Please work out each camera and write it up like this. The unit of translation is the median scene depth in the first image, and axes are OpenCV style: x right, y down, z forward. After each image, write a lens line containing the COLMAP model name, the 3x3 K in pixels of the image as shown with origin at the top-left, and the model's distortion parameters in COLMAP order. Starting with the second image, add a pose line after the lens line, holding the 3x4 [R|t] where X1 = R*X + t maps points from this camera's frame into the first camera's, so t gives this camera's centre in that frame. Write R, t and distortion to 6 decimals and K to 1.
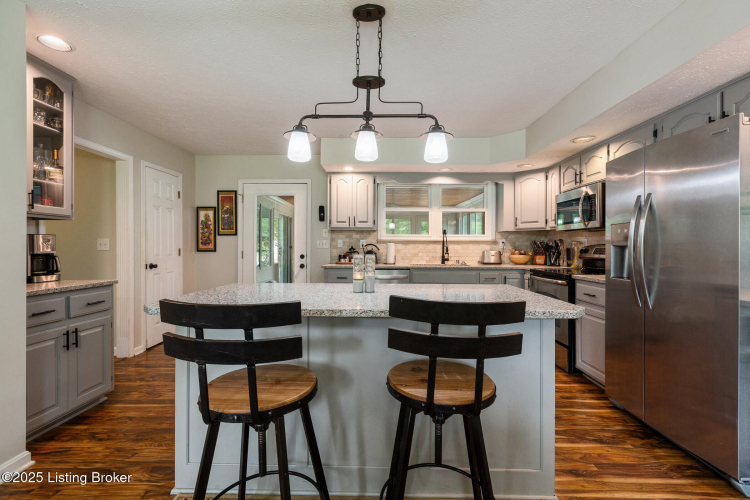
lens RADIAL K [[336.5, 0, 376.0], [0, 336.5, 247.5], [0, 0, 1]] dist [0.000717, 0.000257]
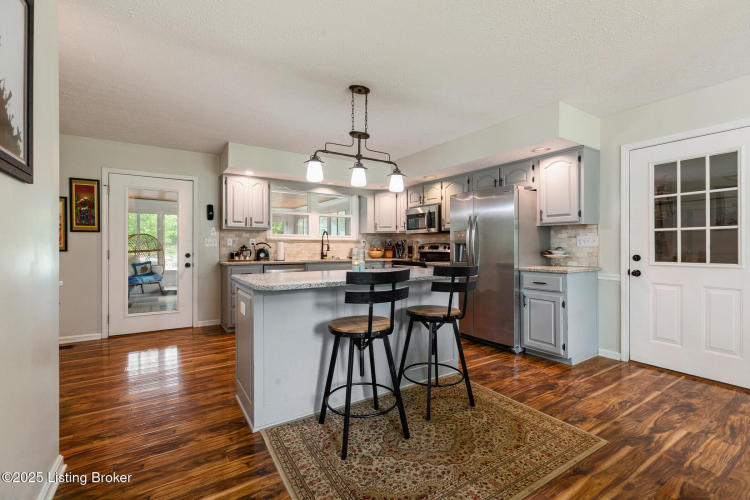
lens RADIAL K [[336.5, 0, 376.0], [0, 336.5, 247.5], [0, 0, 1]] dist [0.000717, 0.000257]
pose [[0.829863, -0.004977, 0.557944, -0.342667], [0.004679, 0.999987, 0.001961, 0.005489], [-0.557947, 0.000984, 0.829876, -0.126807]]
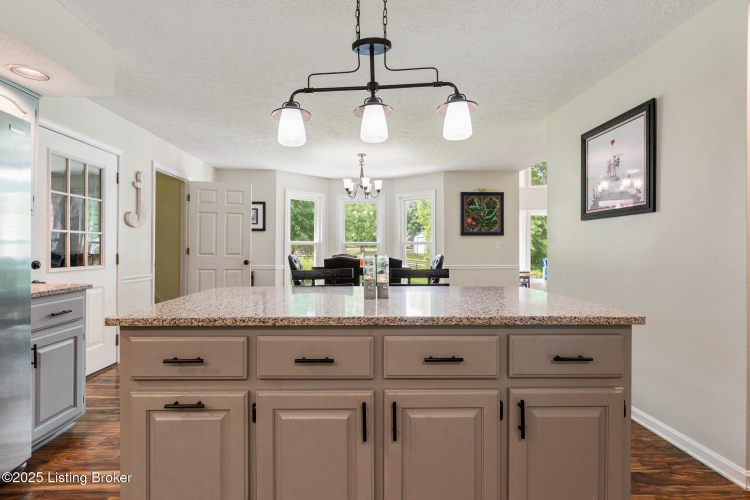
lens RADIAL K [[342.6, 0, 378.7], [0, 342.6, 242.1], [0, 0, 1]] dist [0.002983, 0.000582]
pose [[-0.997700, -0.001677, -0.067761, 0.003753], [-0.000695, 0.999895, -0.014505, -0.000625], [0.067778, -0.014425, -0.997596, 0.768307]]
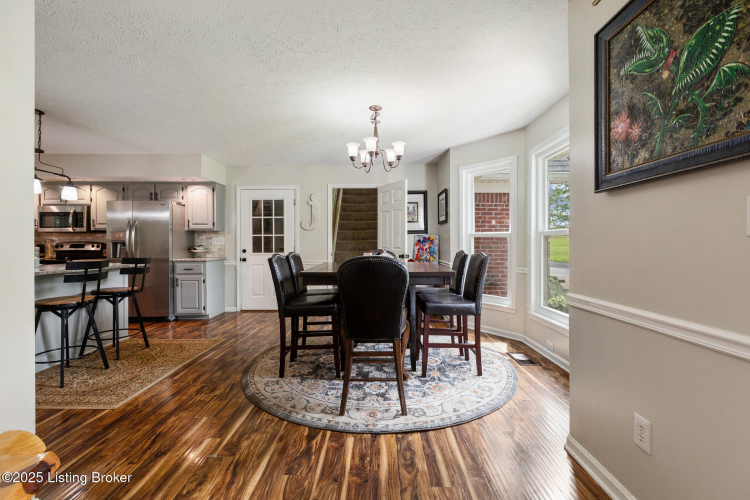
lens RADIAL K [[342.6, 0, 378.7], [0, 342.6, 242.1], [0, 0, 1]] dist [0.002983, 0.000582]
pose [[-0.011820, 0.002662, 0.999927, -0.780816], [0.006538, 0.999975, -0.002585, 0.004732], [-0.999909, 0.006507, -0.011837, -0.333698]]
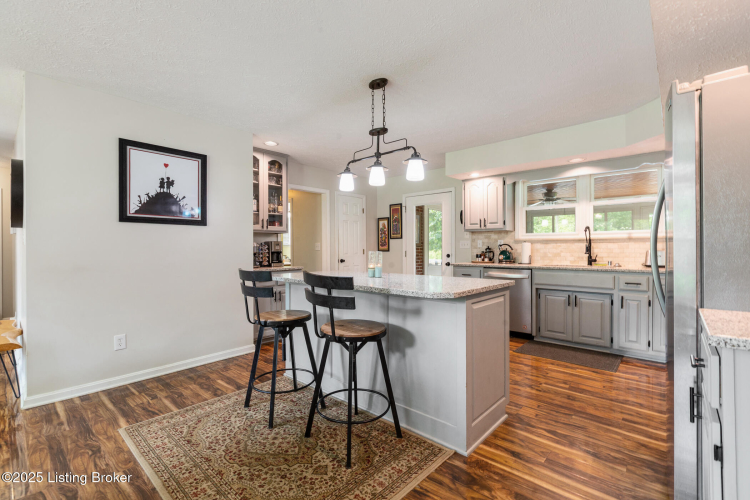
lens RADIAL K [[340.5, 0, 371.7], [0, 340.5, 248.6], [0, 0, 1]] dist [-0.000958, -0.000076]
pose [[0.751812, -0.005818, -0.659352, 0.386081], [0.005468, 0.999982, -0.002588, 0.004915], [0.659355, -0.001660, 0.751830, -0.047284]]
